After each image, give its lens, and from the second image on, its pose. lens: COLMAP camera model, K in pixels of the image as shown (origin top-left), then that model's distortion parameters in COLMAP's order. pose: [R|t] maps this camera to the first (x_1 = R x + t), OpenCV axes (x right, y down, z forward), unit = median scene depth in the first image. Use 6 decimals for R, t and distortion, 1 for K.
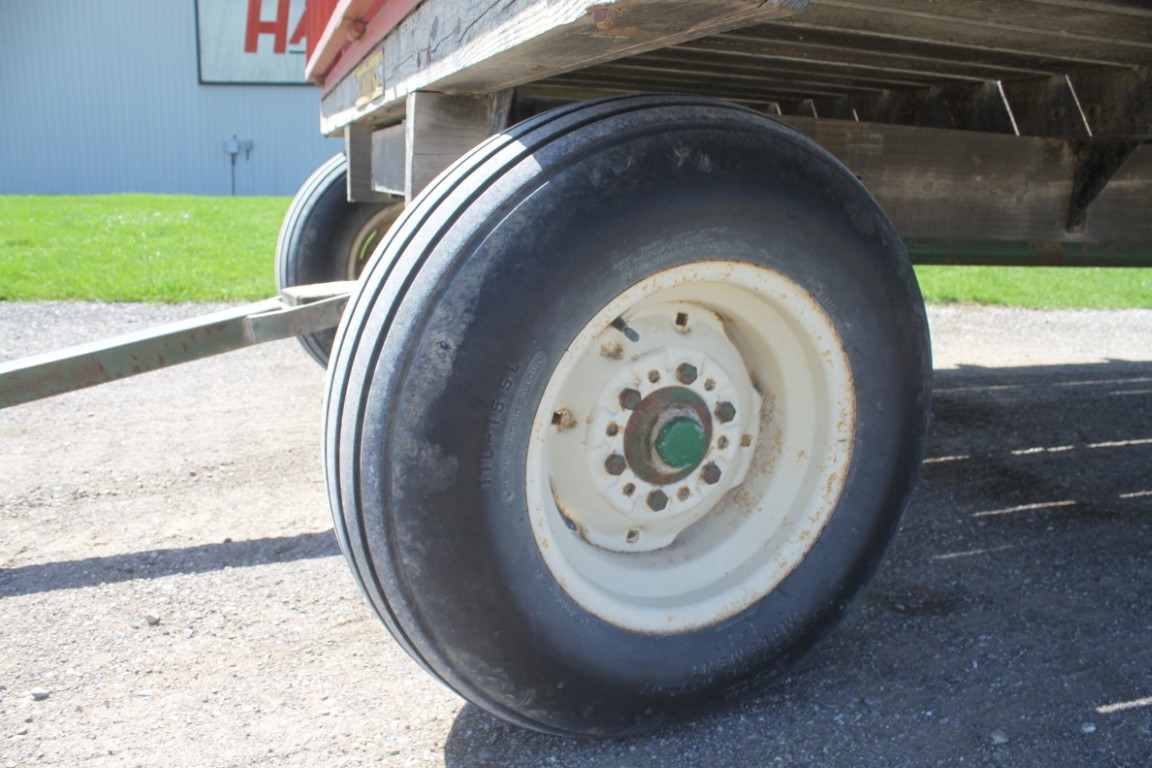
lens RADIAL K [[950.4, 0, 580.6], [0, 950.4, 422.1], [0, 0, 1]] dist [-0.180707, 0.166504]
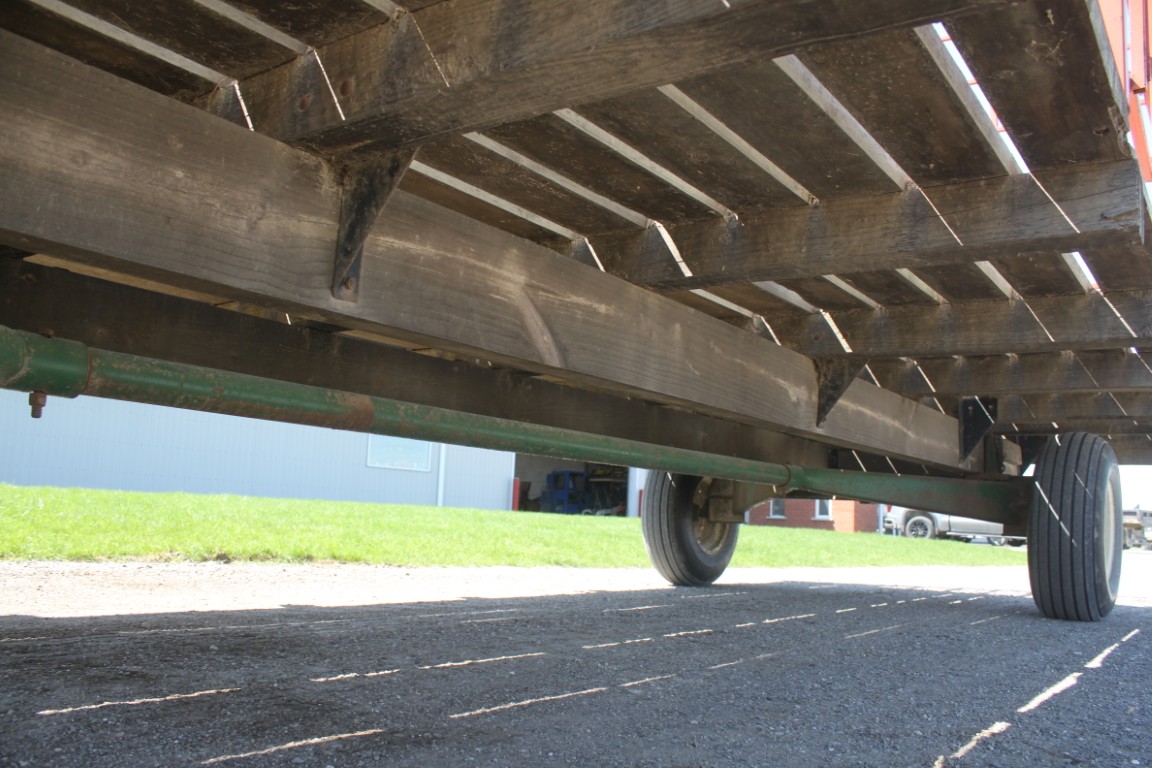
lens RADIAL K [[950.4, 0, 580.6], [0, 950.4, 422.1], [0, 0, 1]] dist [-0.180707, 0.166504]
pose [[0.821032, 0.080573, 0.565168, 0.278427], [0.110445, 0.948868, -0.295721, 0.092605], [-0.560097, 0.305216, 0.770152, 0.367462]]
